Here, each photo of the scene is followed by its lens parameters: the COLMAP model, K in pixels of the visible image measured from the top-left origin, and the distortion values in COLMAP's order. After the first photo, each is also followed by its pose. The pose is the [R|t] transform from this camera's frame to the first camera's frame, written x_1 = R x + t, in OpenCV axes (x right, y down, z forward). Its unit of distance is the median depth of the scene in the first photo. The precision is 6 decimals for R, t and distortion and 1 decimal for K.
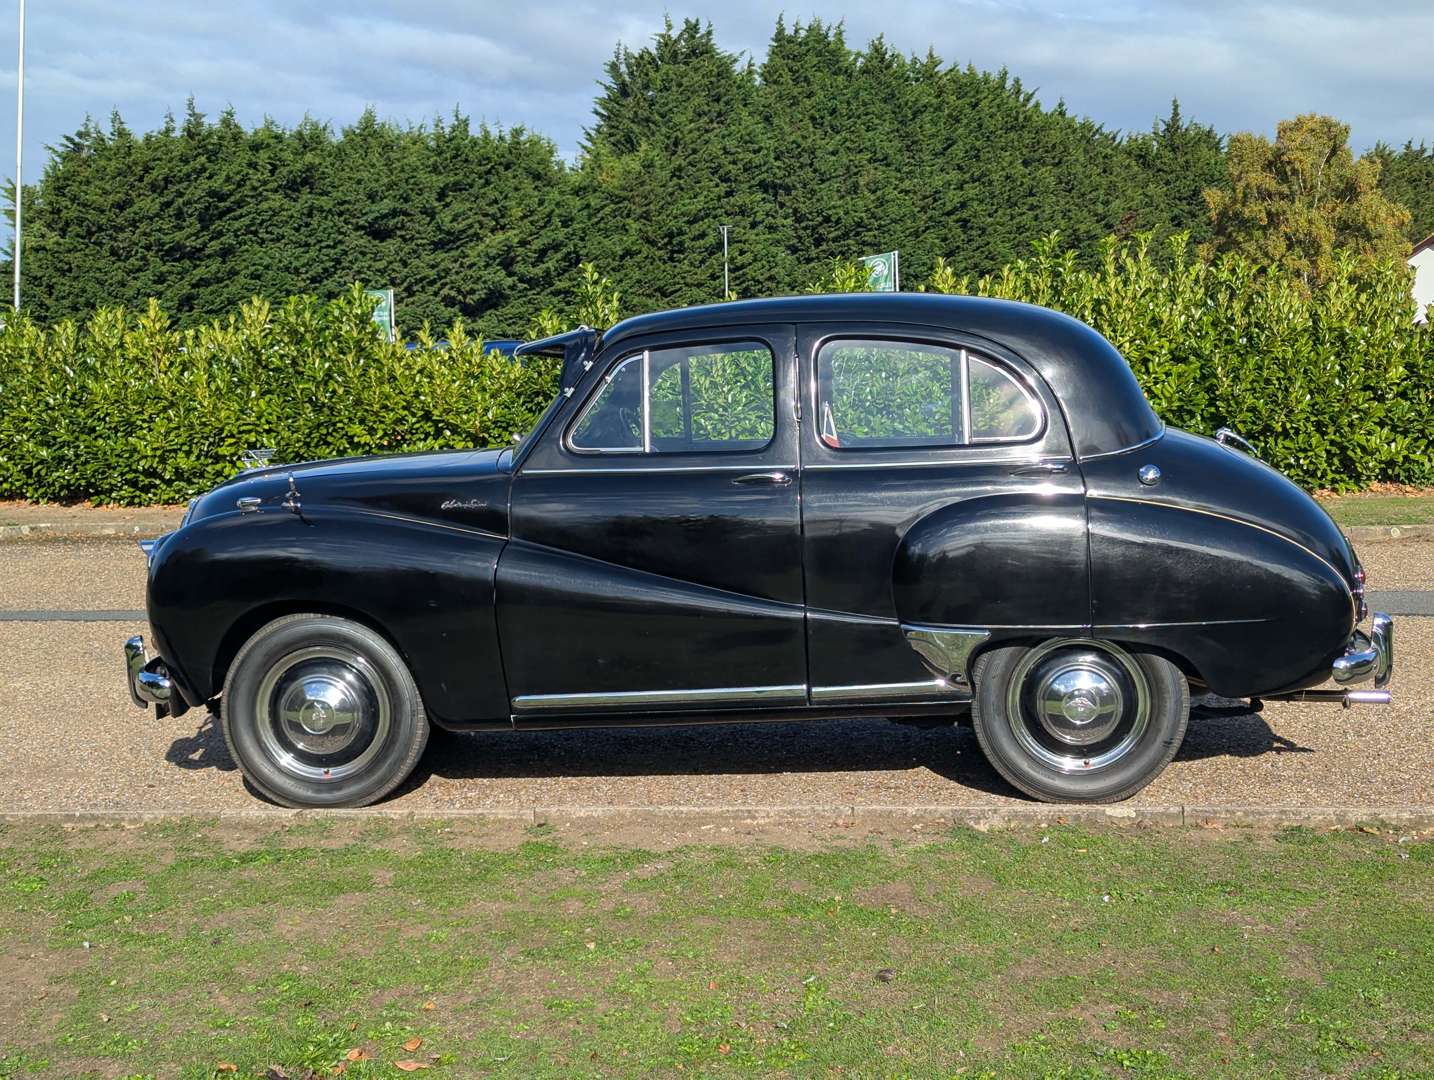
lens RADIAL K [[2021.6, 0, 715.1], [0, 2021.6, 520.7], [0, 0, 1]] dist [0.030644, 0.000000]
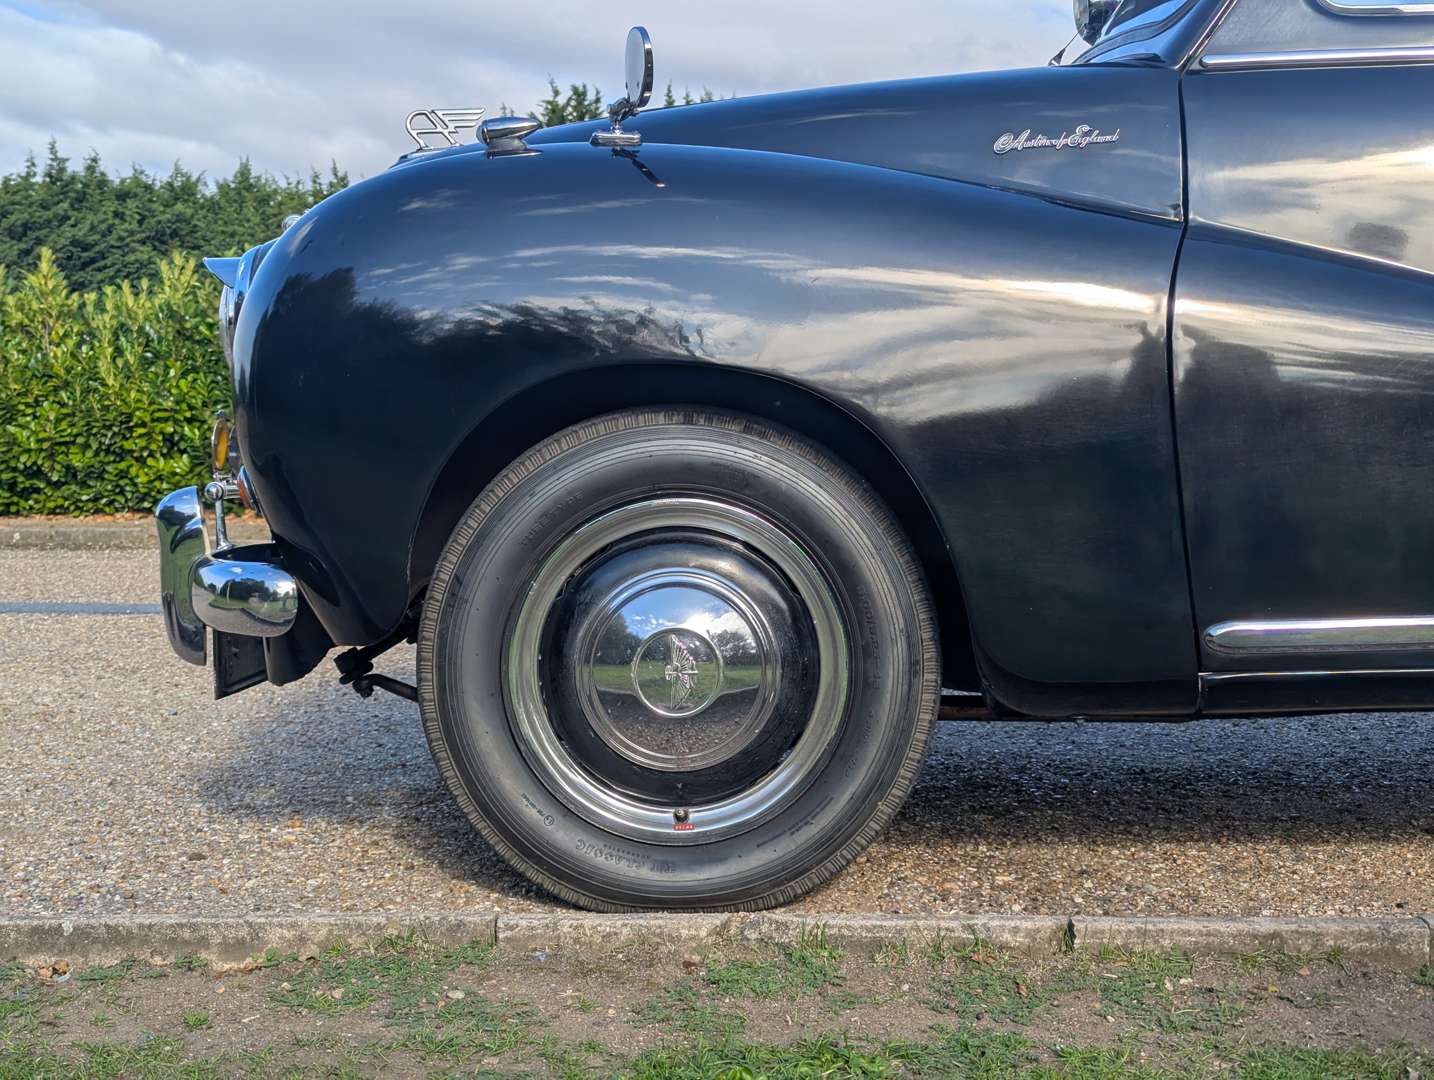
lens RADIAL K [[2021.6, 0, 687.9], [0, 2021.6, 450.2], [0, 0, 1]] dist [0.030644, 0.000000]
pose [[0.998016, 0.013842, 0.061426, -0.076610], [-0.008693, 0.996486, -0.083311, 0.030255], [-0.062363, 0.082612, 0.994629, 0.212411]]
